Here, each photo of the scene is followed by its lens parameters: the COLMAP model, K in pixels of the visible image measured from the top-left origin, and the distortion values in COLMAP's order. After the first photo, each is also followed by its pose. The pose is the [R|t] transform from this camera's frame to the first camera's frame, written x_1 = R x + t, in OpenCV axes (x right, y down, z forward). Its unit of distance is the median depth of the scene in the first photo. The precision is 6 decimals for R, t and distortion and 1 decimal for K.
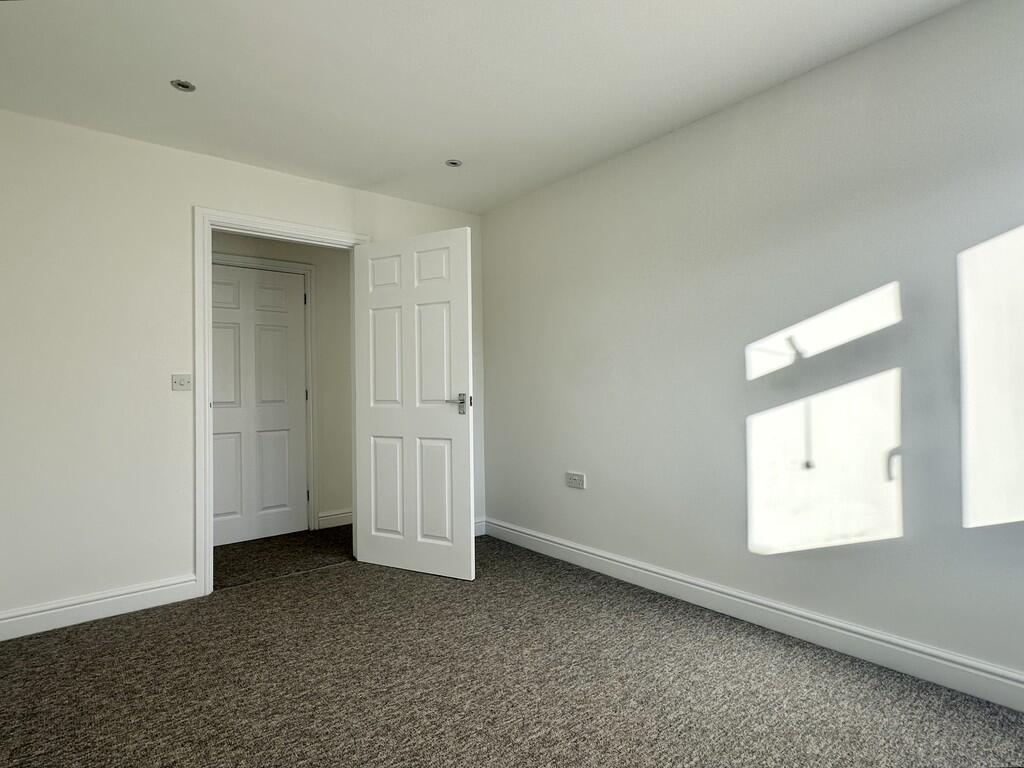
lens RADIAL K [[543.2, 0, 505.6], [0, 543.2, 383.6], [0, 0, 1]] dist [-0.000429, -0.000784]
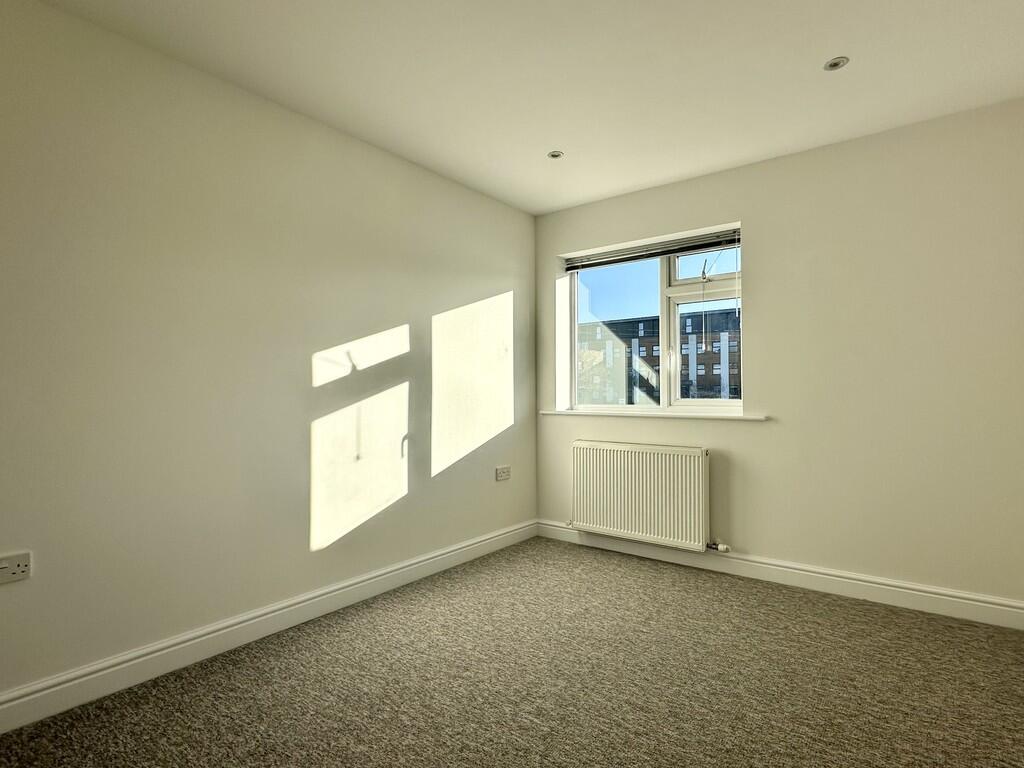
lens RADIAL K [[543.2, 0, 505.6], [0, 543.2, 383.6], [0, 0, 1]] dist [-0.000429, -0.000784]
pose [[-0.226701, 0.028466, 0.973548, -0.715556], [-0.004065, 0.999536, -0.030173, 0.019169], [-0.973956, -0.010797, -0.226480, 0.950518]]
